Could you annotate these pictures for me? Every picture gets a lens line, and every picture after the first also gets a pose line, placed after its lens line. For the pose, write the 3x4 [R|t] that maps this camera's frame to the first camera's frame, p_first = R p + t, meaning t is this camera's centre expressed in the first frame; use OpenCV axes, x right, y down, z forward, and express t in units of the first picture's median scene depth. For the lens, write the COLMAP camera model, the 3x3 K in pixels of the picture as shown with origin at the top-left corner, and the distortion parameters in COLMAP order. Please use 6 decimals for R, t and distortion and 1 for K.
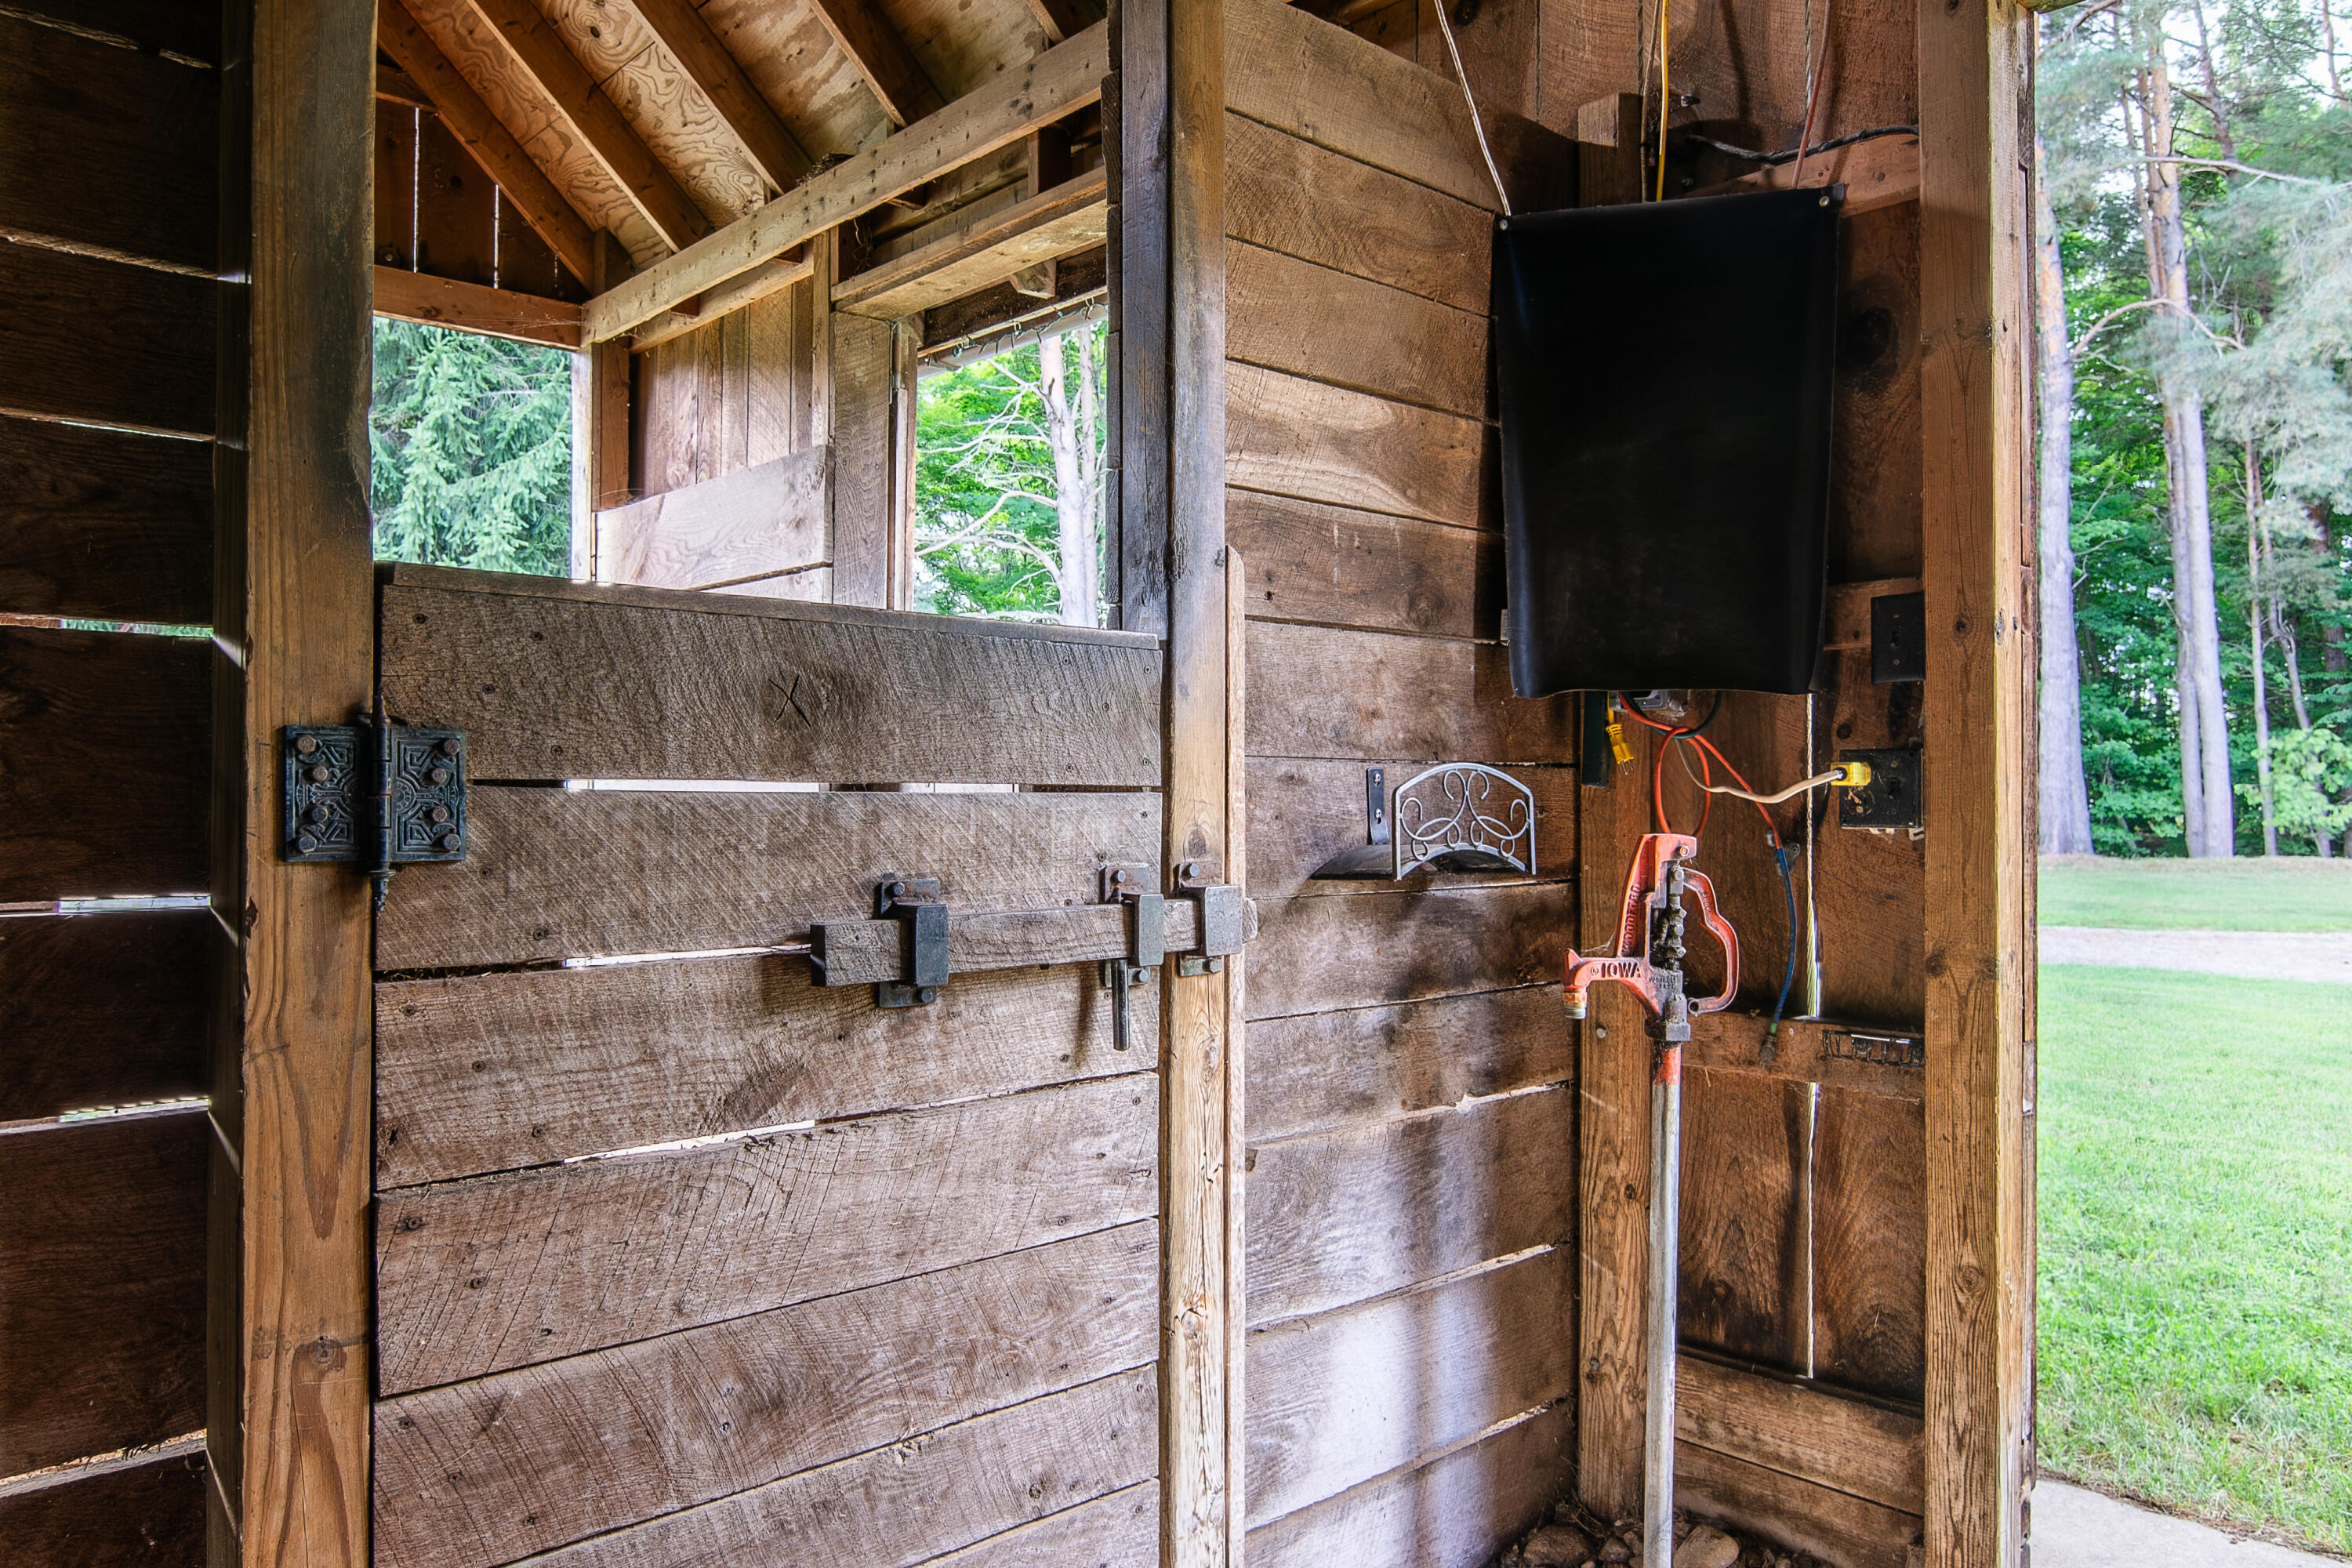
lens RADIAL K [[1630.5, 0, 1174.8], [0, 1630.5, 778.8], [0, 0, 1]] dist [-0.011648, -0.002053]
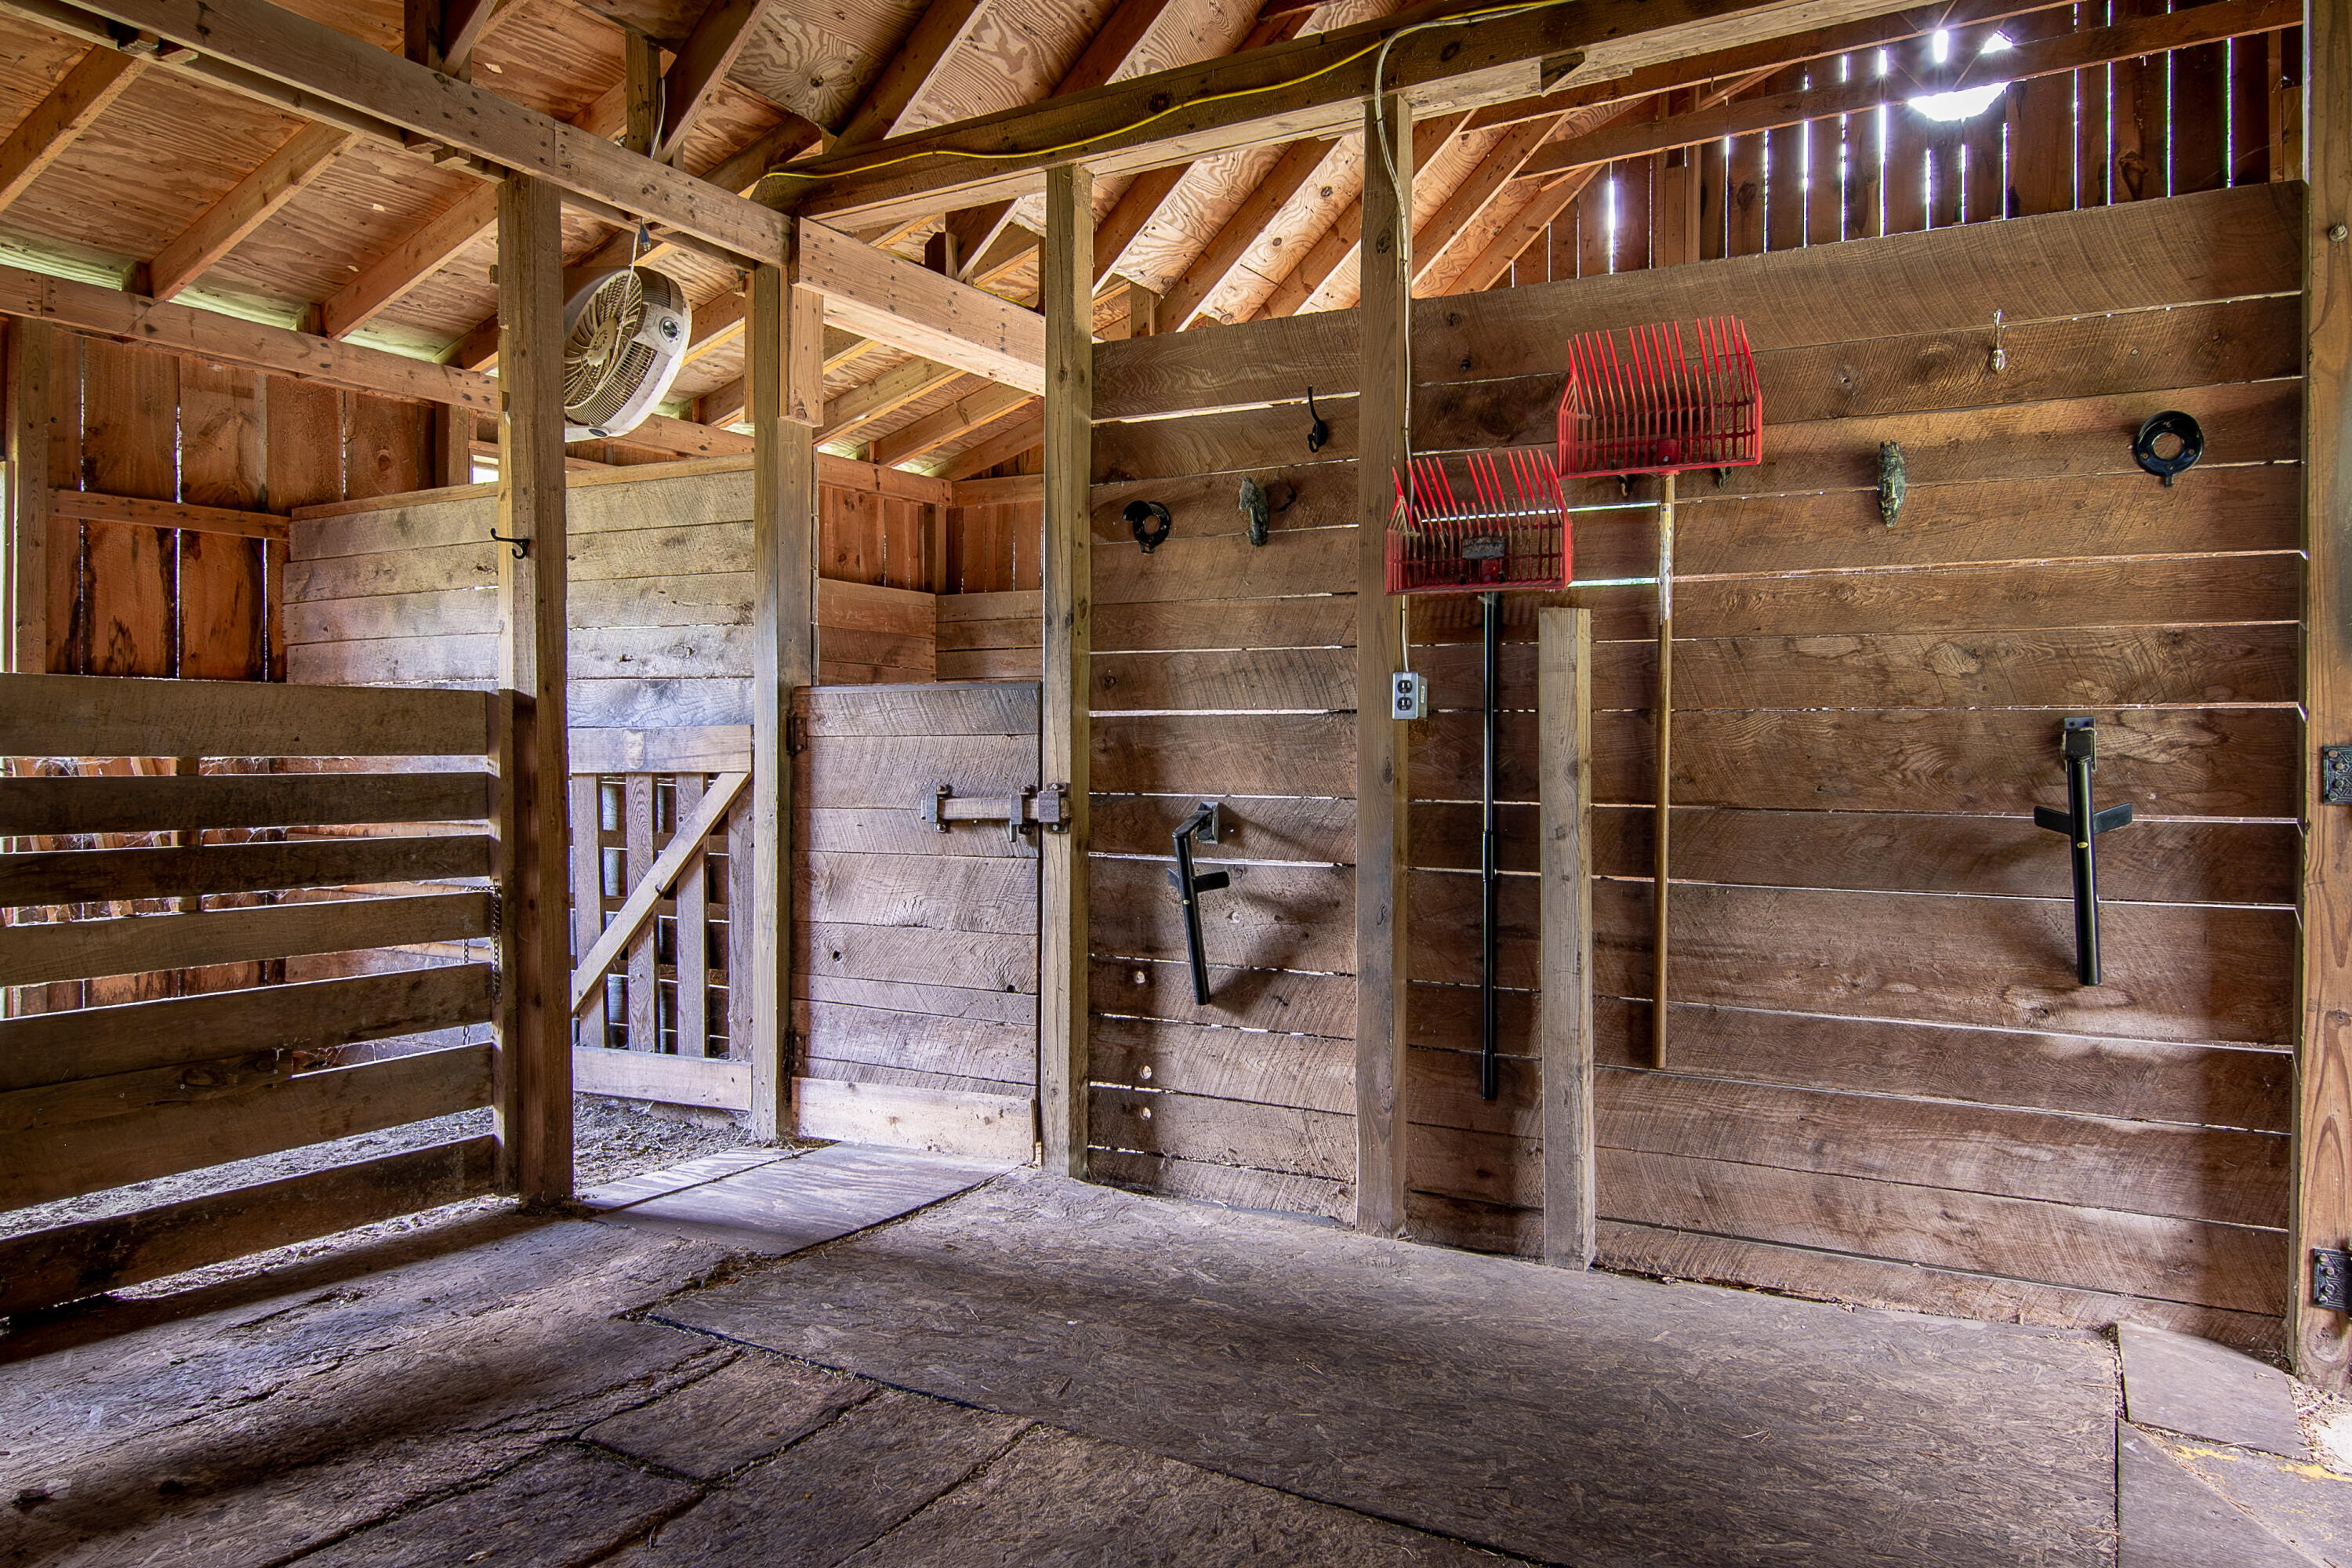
lens RADIAL K [[1630.5, 0, 1175.1], [0, 1630.5, 775.9], [0, 0, 1]] dist [-0.011648, -0.002053]
pose [[0.302053, 0.005844, -0.953273, 1.182156], [0.005654, 0.999953, 0.007922, -0.017074], [0.953274, -0.007783, 0.302006, -1.288171]]
